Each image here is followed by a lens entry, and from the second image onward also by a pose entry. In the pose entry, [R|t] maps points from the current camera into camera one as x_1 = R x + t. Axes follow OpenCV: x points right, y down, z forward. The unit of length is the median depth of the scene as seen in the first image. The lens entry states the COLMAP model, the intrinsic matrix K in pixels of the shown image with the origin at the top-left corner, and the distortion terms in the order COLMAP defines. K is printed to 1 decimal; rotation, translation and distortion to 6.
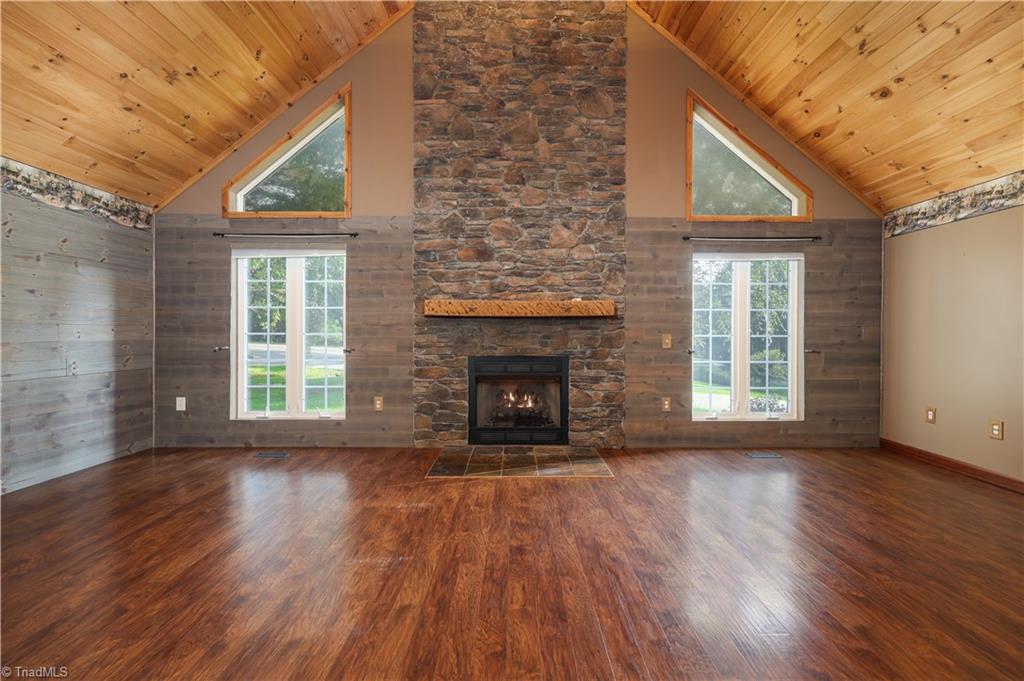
lens RADIAL K [[422.5, 0, 515.5], [0, 422.5, 339.1], [0, 0, 1]] dist [-0.003800, -0.000483]
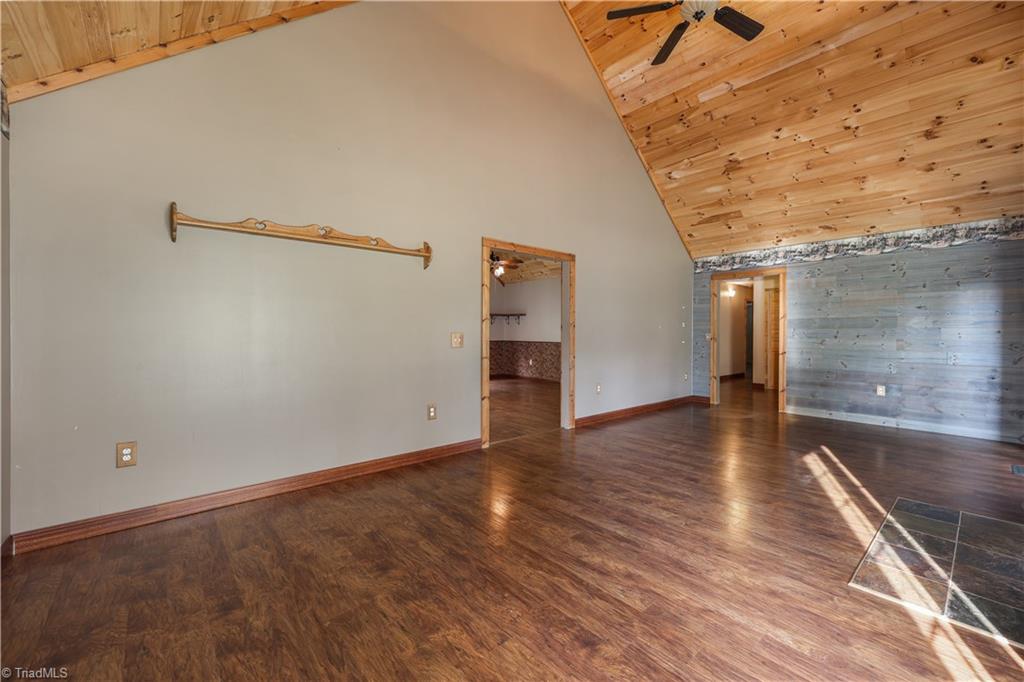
lens RADIAL K [[422.5, 0, 516.4], [0, 422.5, 340.0], [0, 0, 1]] dist [-0.003800, -0.000483]
pose [[-0.759809, 0.006211, -0.650116, 0.741994], [-0.016375, 0.999454, 0.028686, -0.009705], [0.649940, 0.032441, -0.759293, 0.885090]]
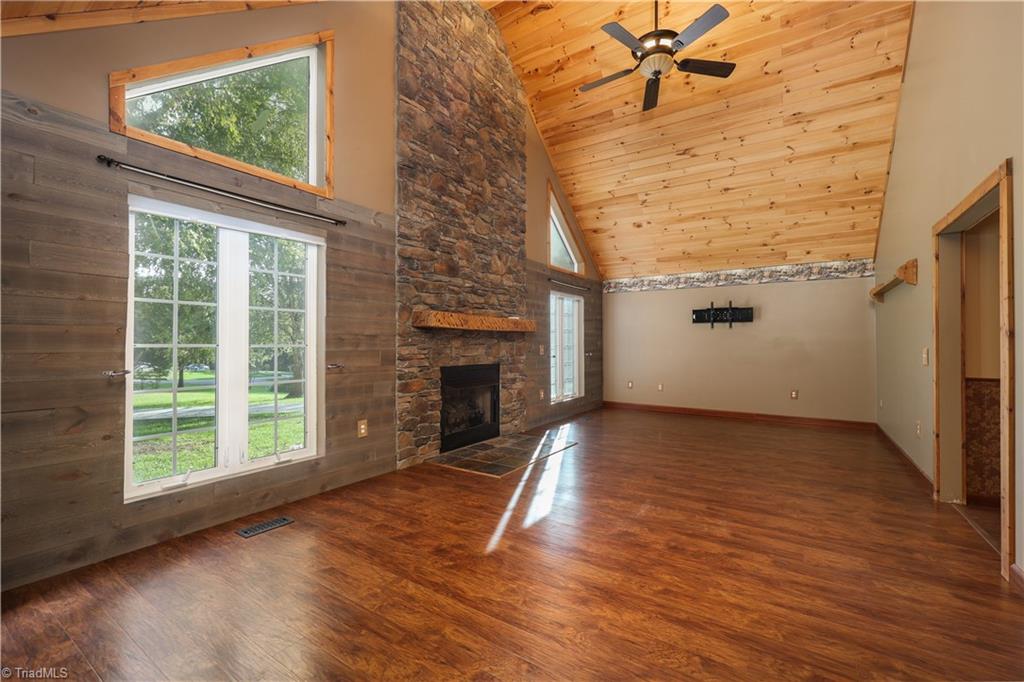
lens RADIAL K [[422.5, 0, 505.3], [0, 422.5, 344.0], [0, 0, 1]] dist [-0.003800, -0.000483]
pose [[0.570741, 0.000521, 0.821130, -0.874051], [0.011236, 0.999901, -0.008444, -0.005124], [-0.821053, 0.014046, 0.570679, 0.288643]]
